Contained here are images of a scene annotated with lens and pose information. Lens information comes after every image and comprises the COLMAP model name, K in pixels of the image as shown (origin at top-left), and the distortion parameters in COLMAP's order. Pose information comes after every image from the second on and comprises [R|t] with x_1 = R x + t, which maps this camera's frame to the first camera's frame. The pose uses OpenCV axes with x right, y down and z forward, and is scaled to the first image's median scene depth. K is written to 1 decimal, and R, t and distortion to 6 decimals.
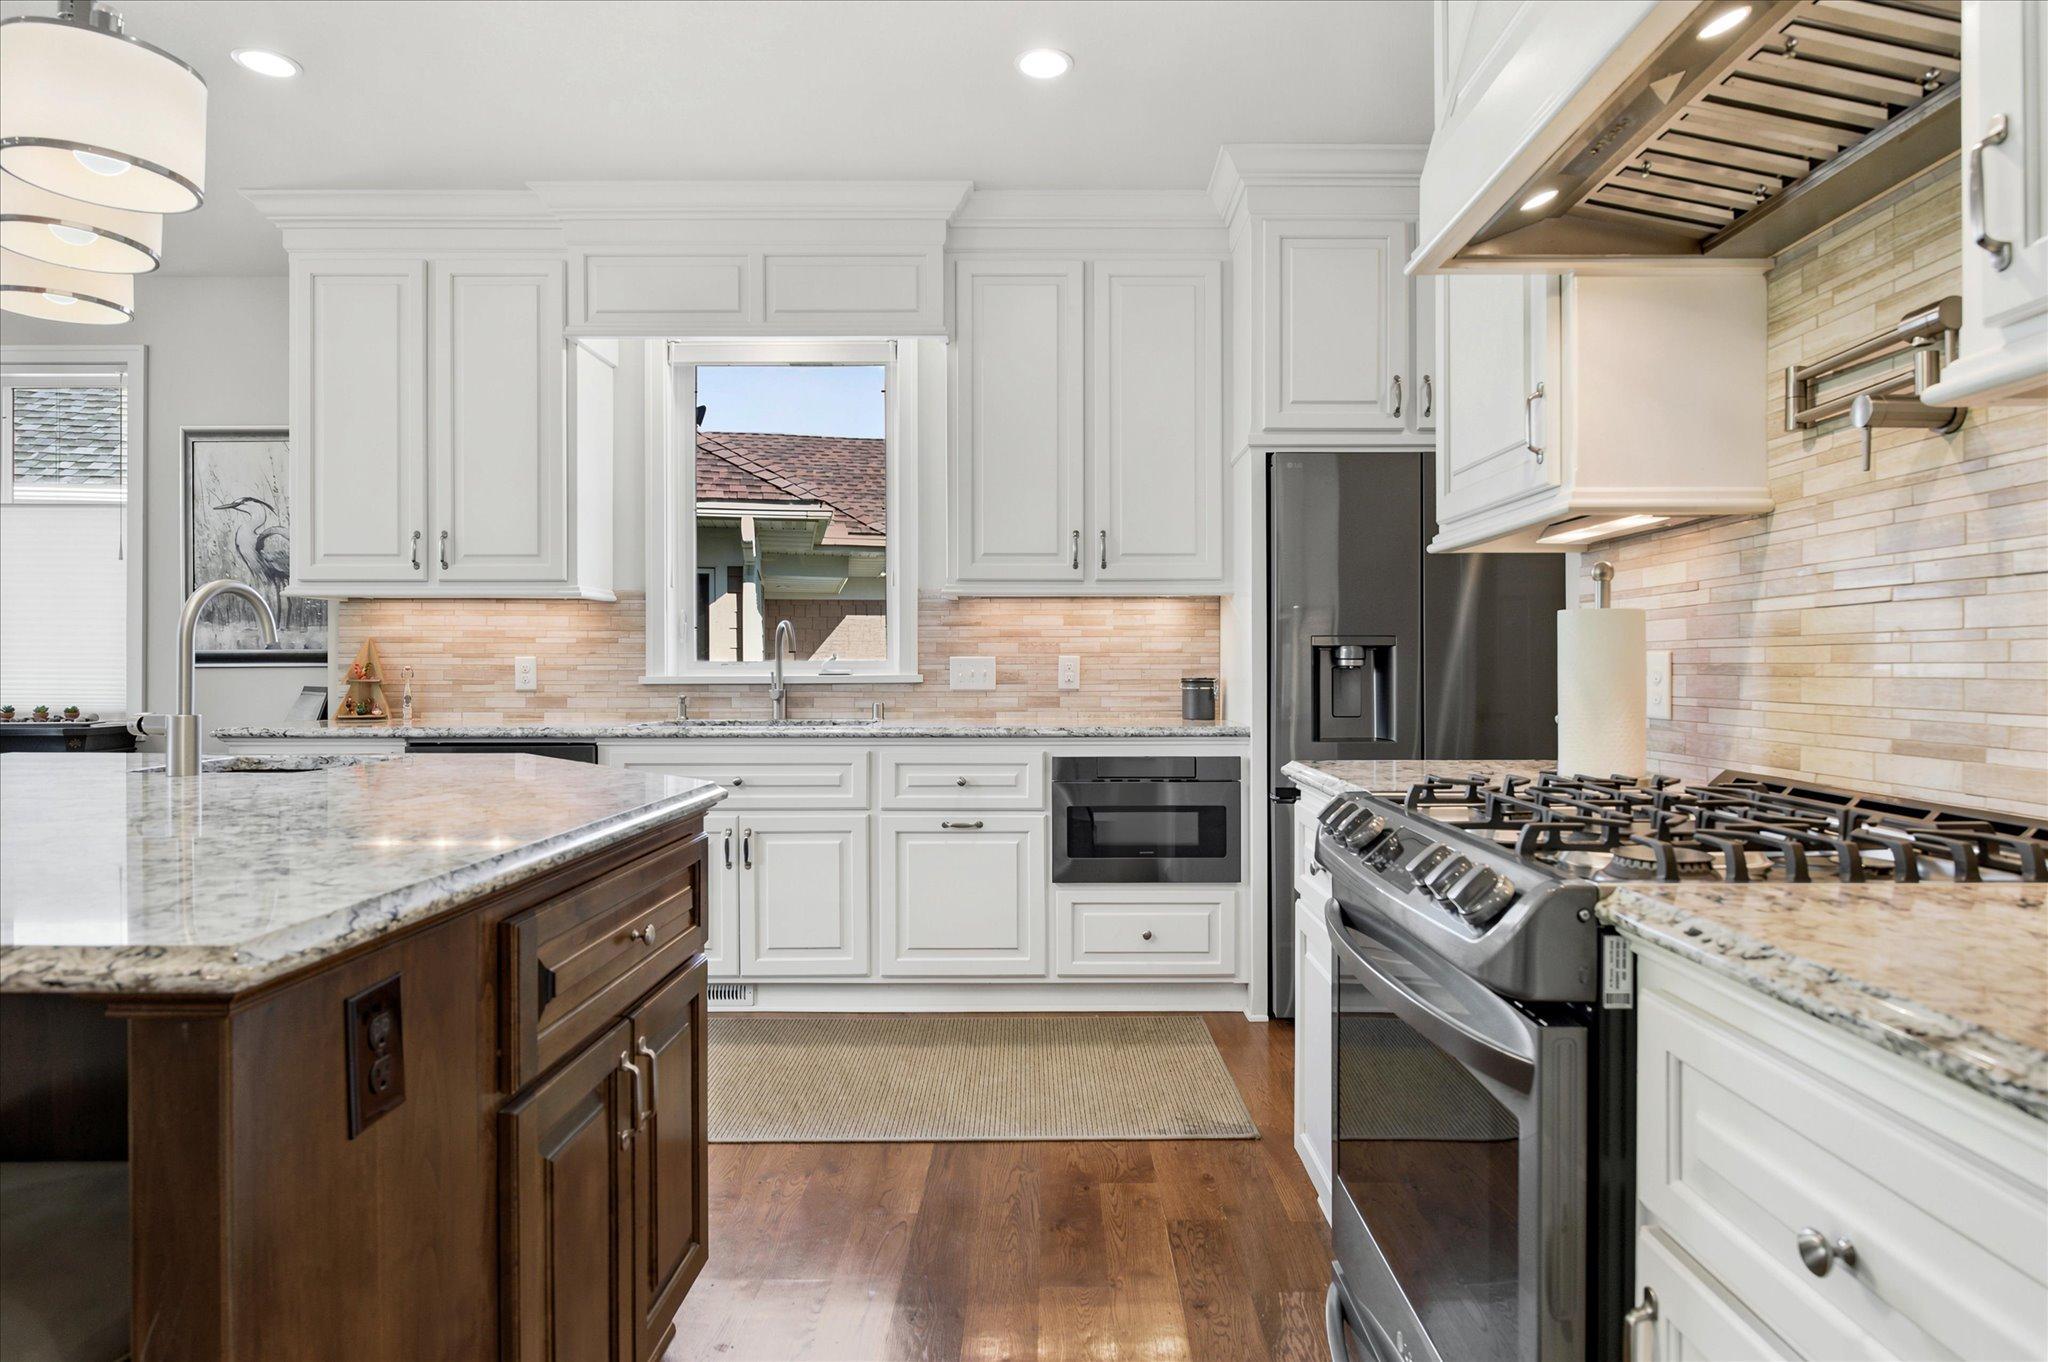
lens RADIAL K [[1193.4, 0, 1024.4], [0, 1193.4, 662.1], [0, 0, 1]] dist [-0.003269, -0.000266]
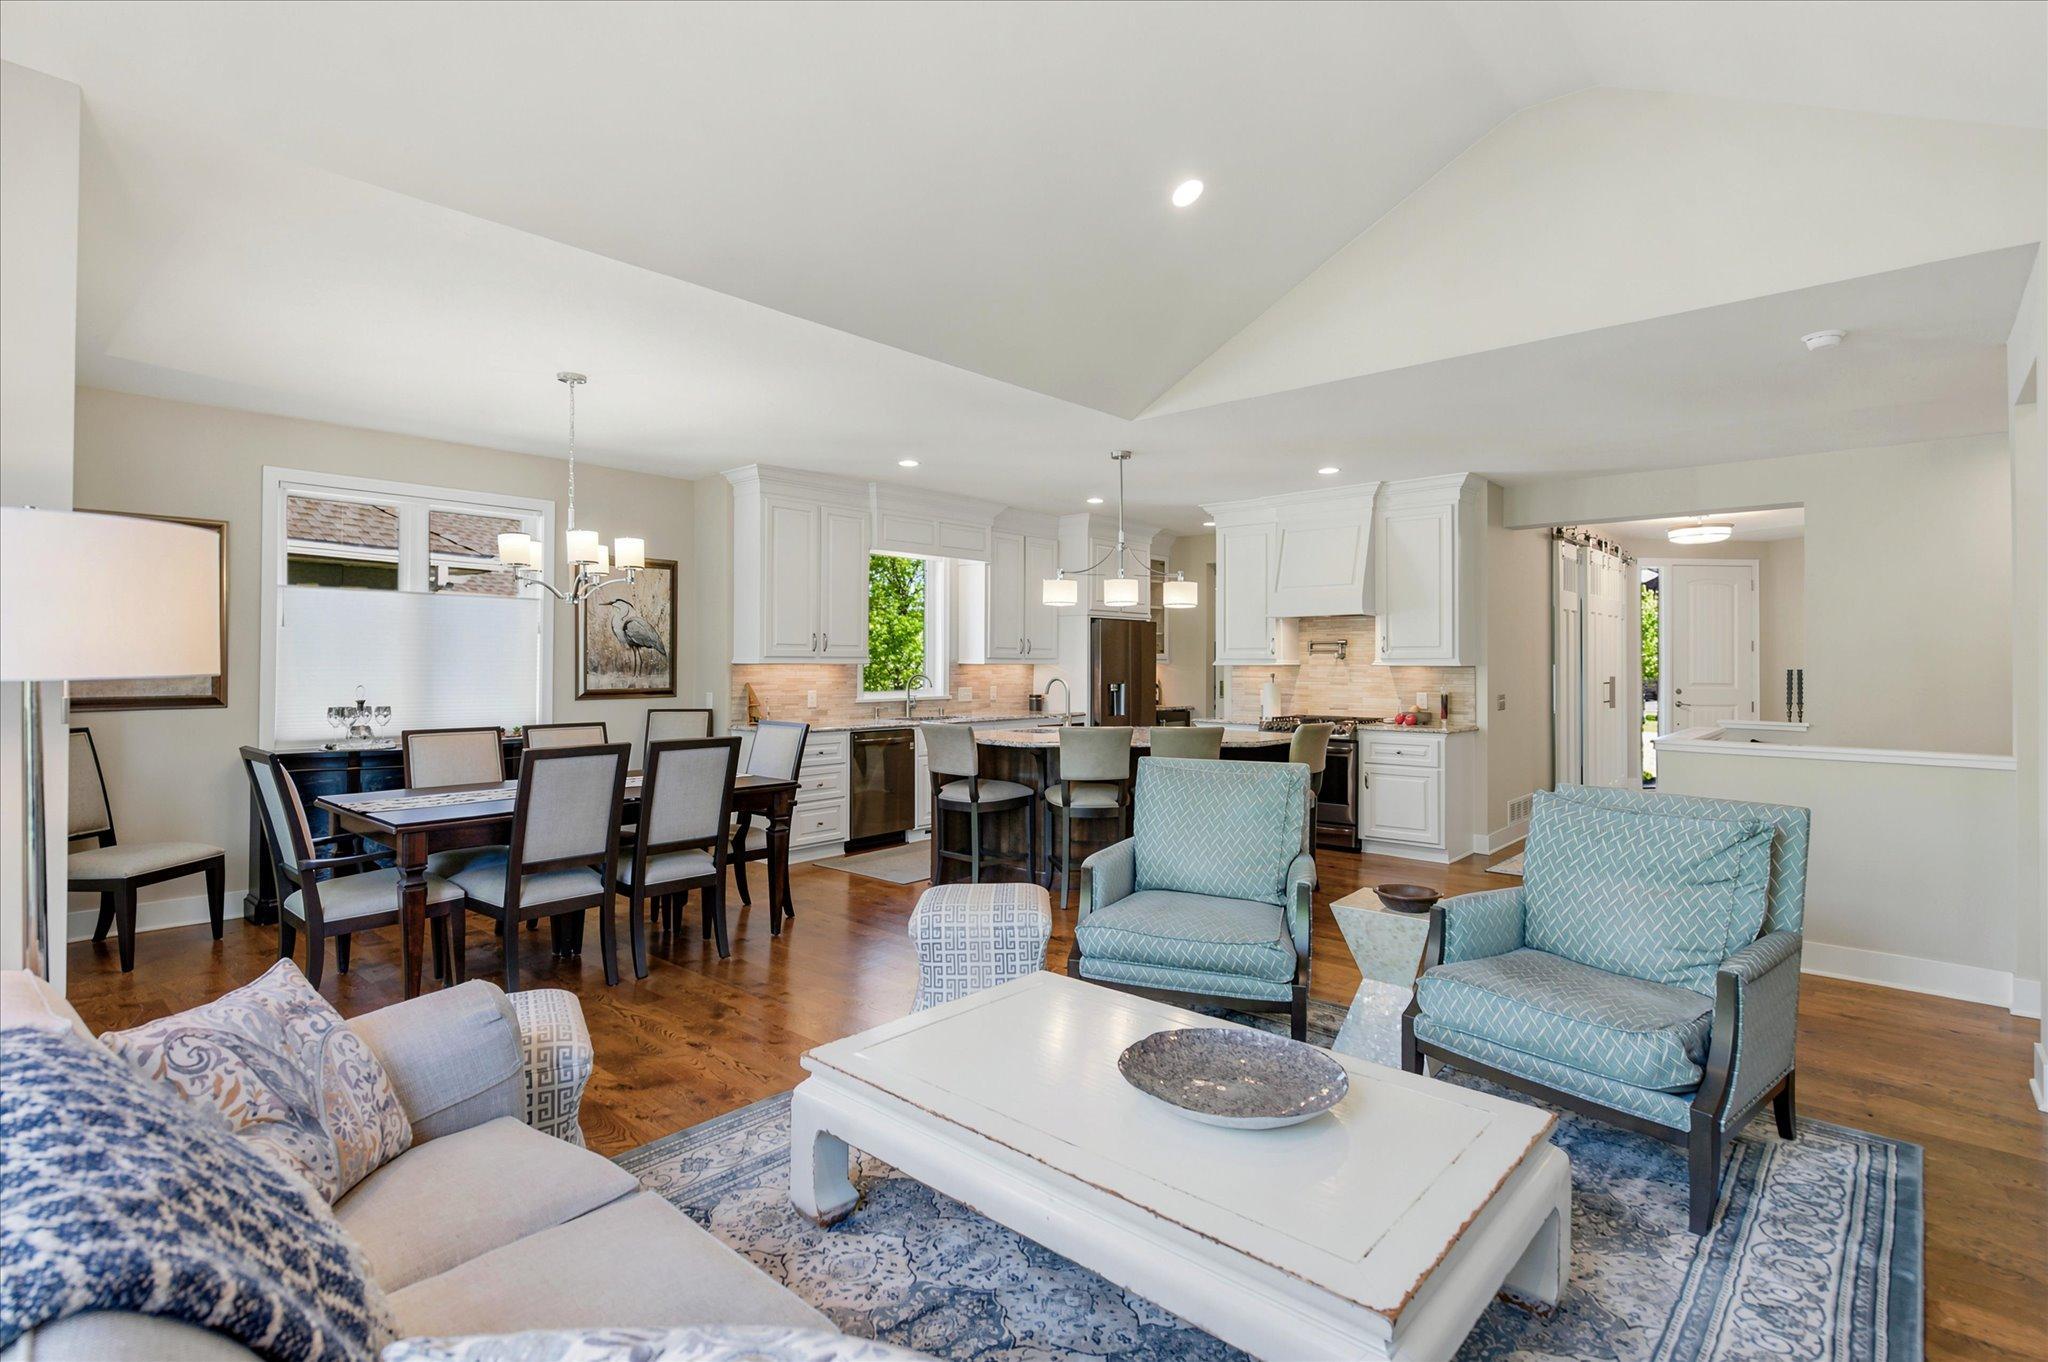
lens RADIAL K [[991.6, 0, 1023.9], [0, 991.6, 652.5], [0, 0, 1]] dist [-0.000188, -0.000015]
pose [[0.655398, 0.011143, 0.755201, -1.480725], [-0.004418, 0.999931, -0.010920, -0.054314], [-0.755270, 0.003821, 0.655402, -0.408349]]
